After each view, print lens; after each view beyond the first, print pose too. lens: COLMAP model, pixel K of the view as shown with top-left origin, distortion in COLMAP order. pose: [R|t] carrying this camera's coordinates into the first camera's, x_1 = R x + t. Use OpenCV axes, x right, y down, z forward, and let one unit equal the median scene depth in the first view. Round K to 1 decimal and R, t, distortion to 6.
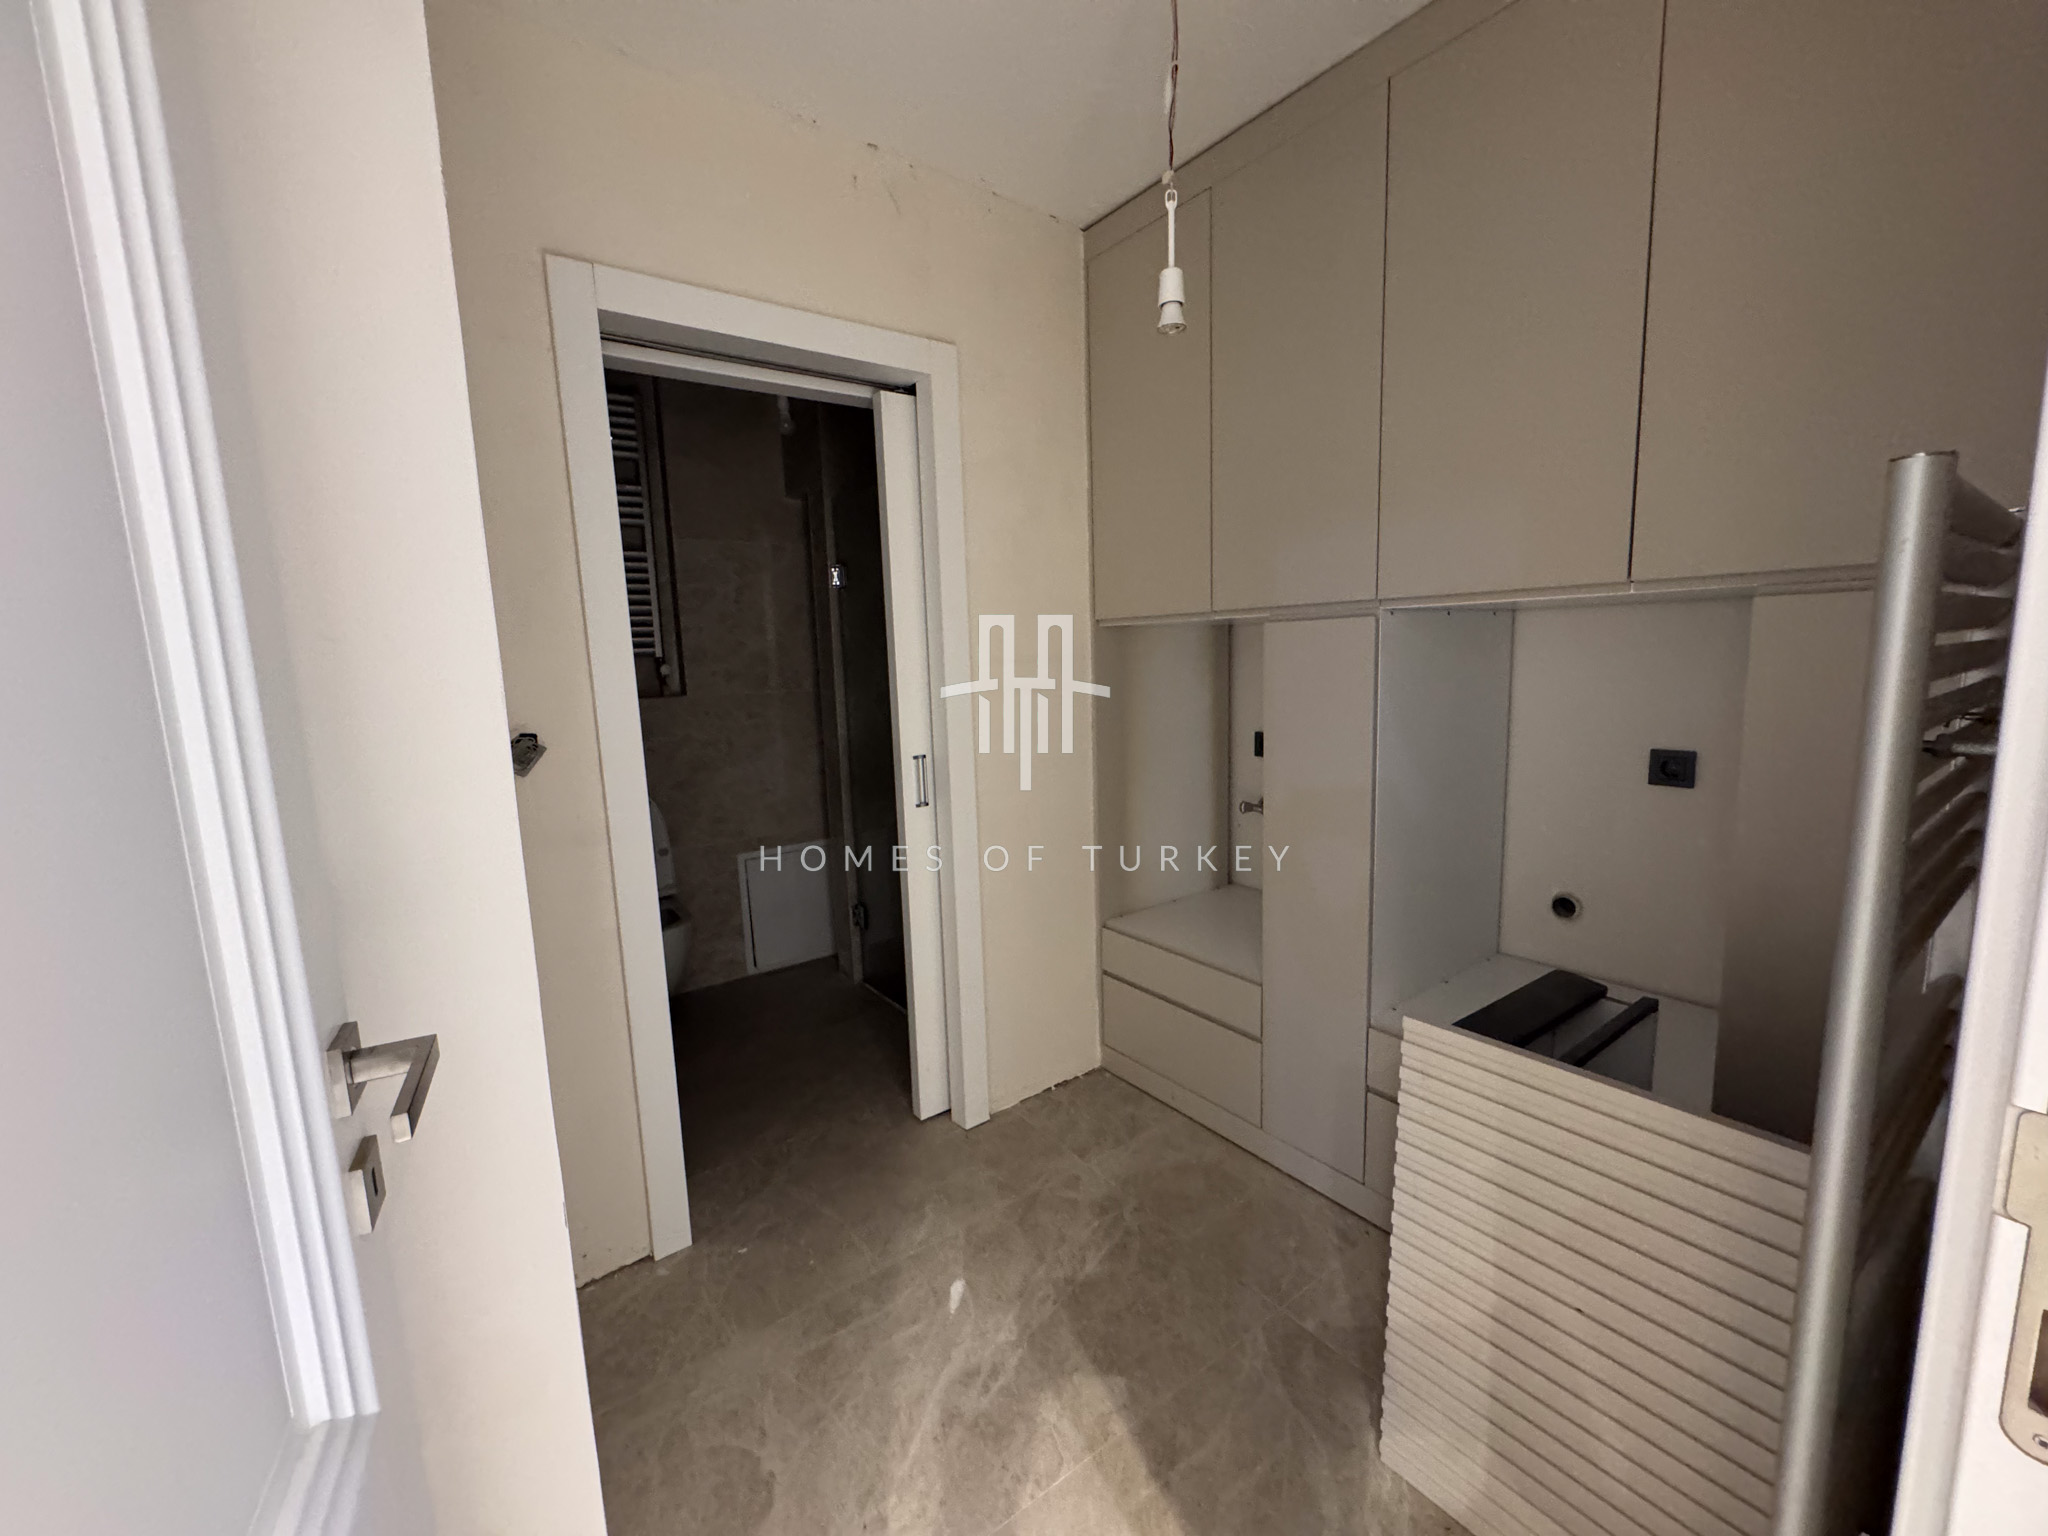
lens RADIAL K [[822.8, 0, 1024.0], [0, 822.8, 768.0], [0, 0, 1]] dist [-0.000899, -0.000041]
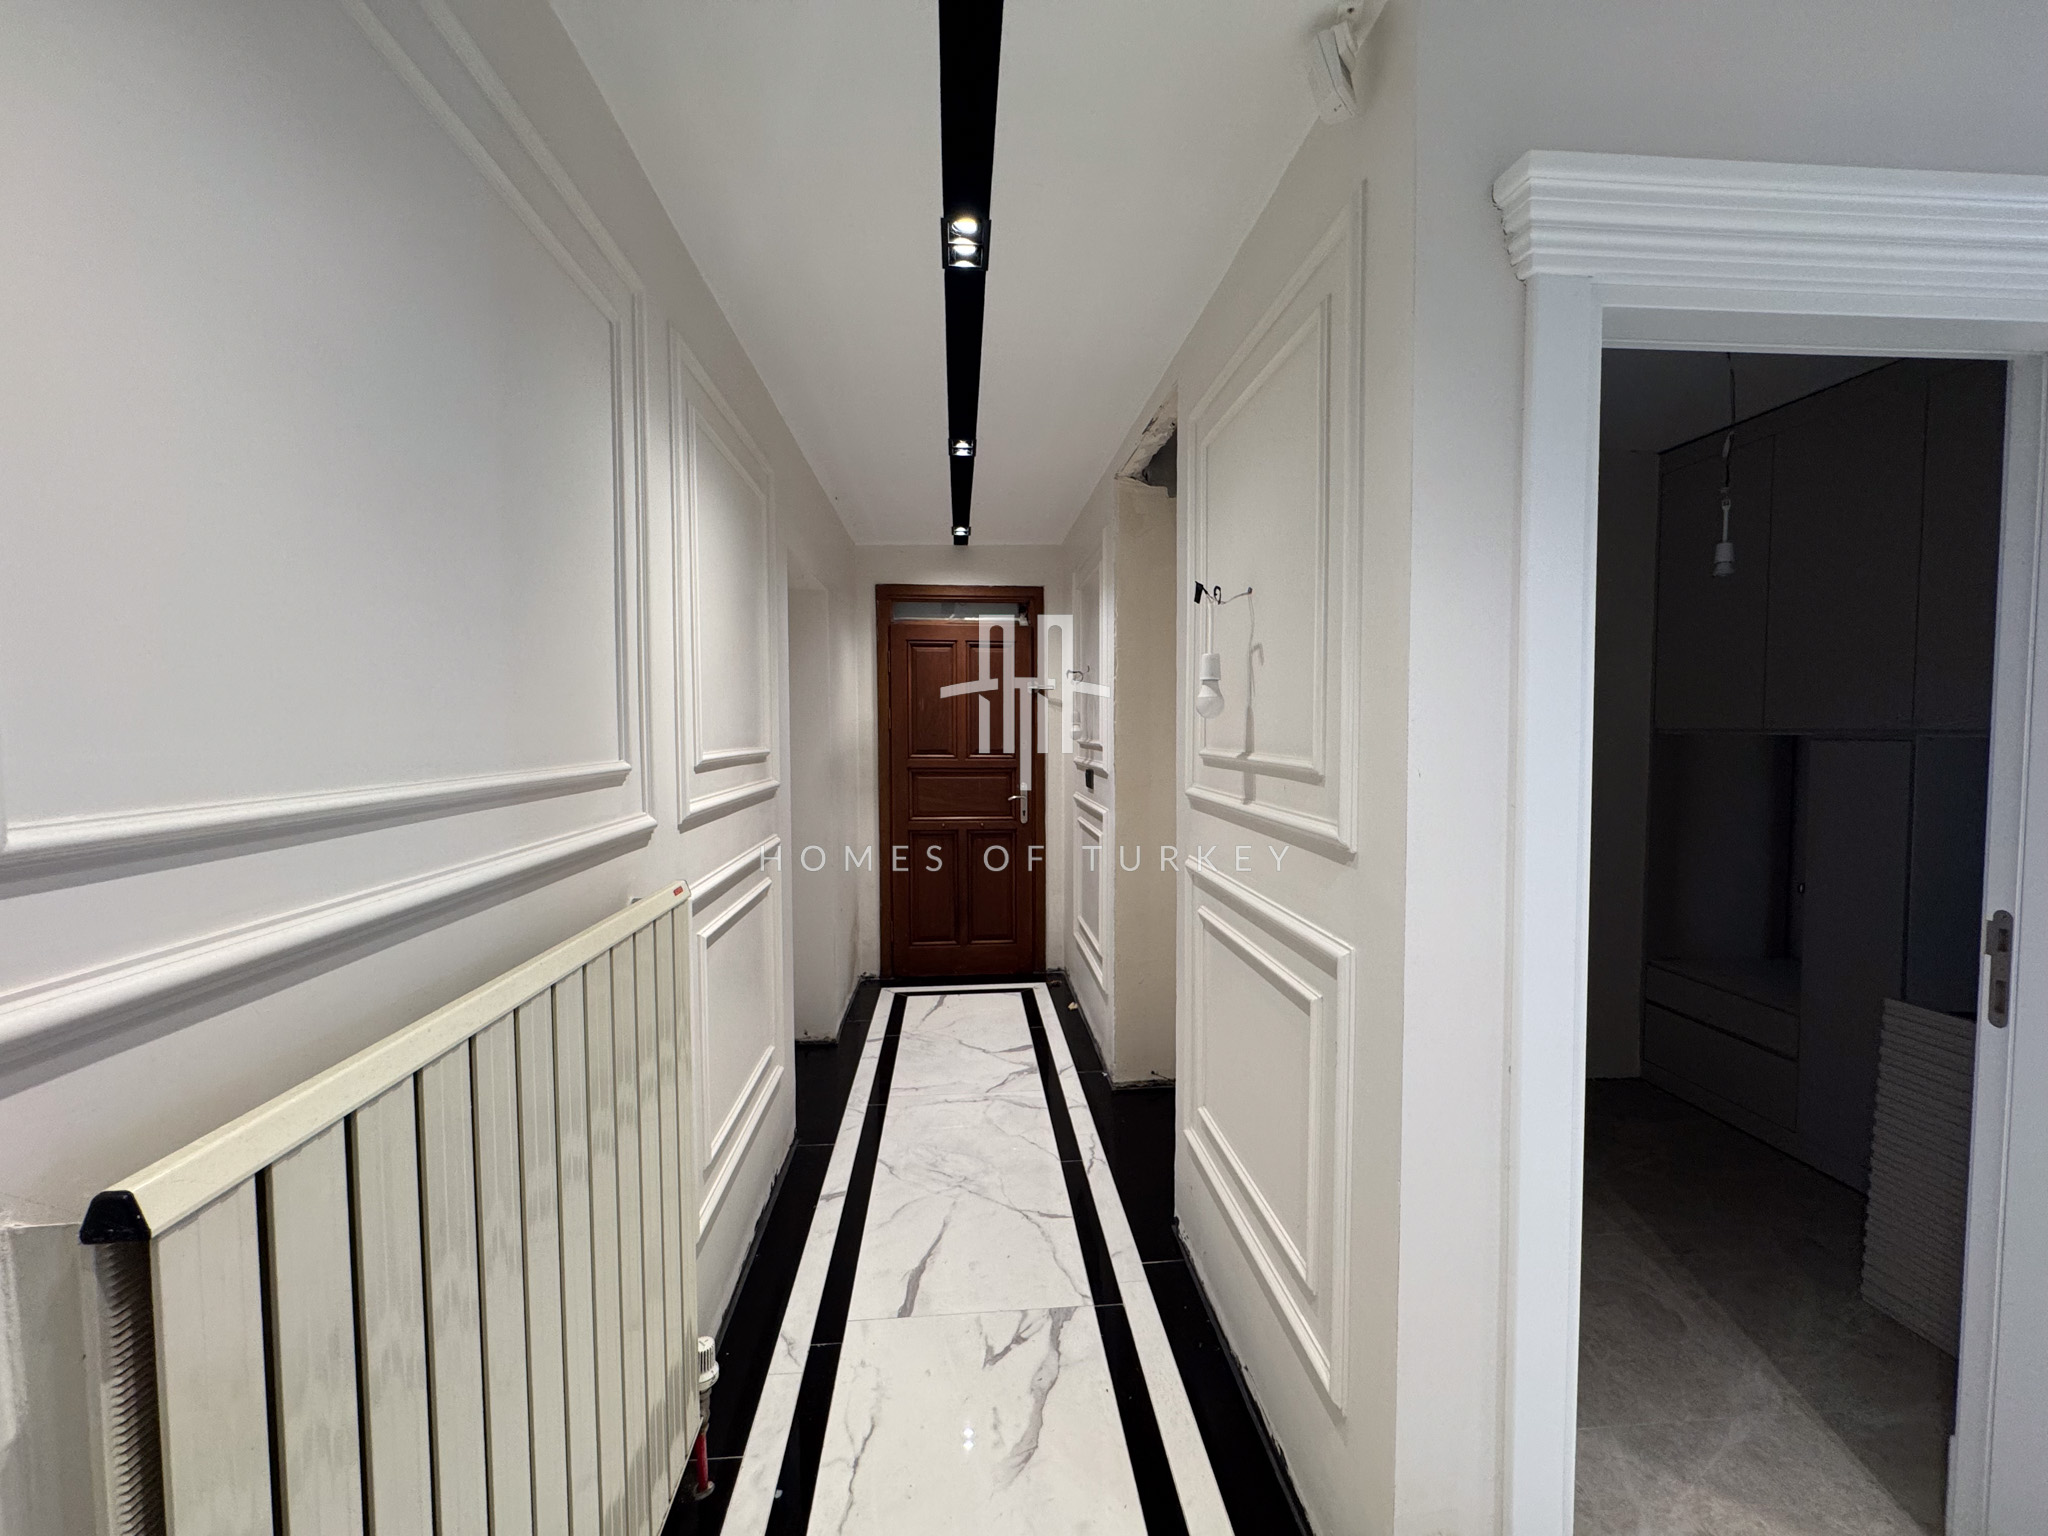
lens RADIAL K [[822.8, 0, 1024.0], [0, 822.8, 768.0], [0, 0, 1]] dist [-0.000899, -0.000041]
pose [[0.847685, 0.055208, -0.527619, -0.103227], [-0.097489, 0.993844, -0.052636, 0.076442], [0.521465, 0.096056, 0.847849, -0.930937]]
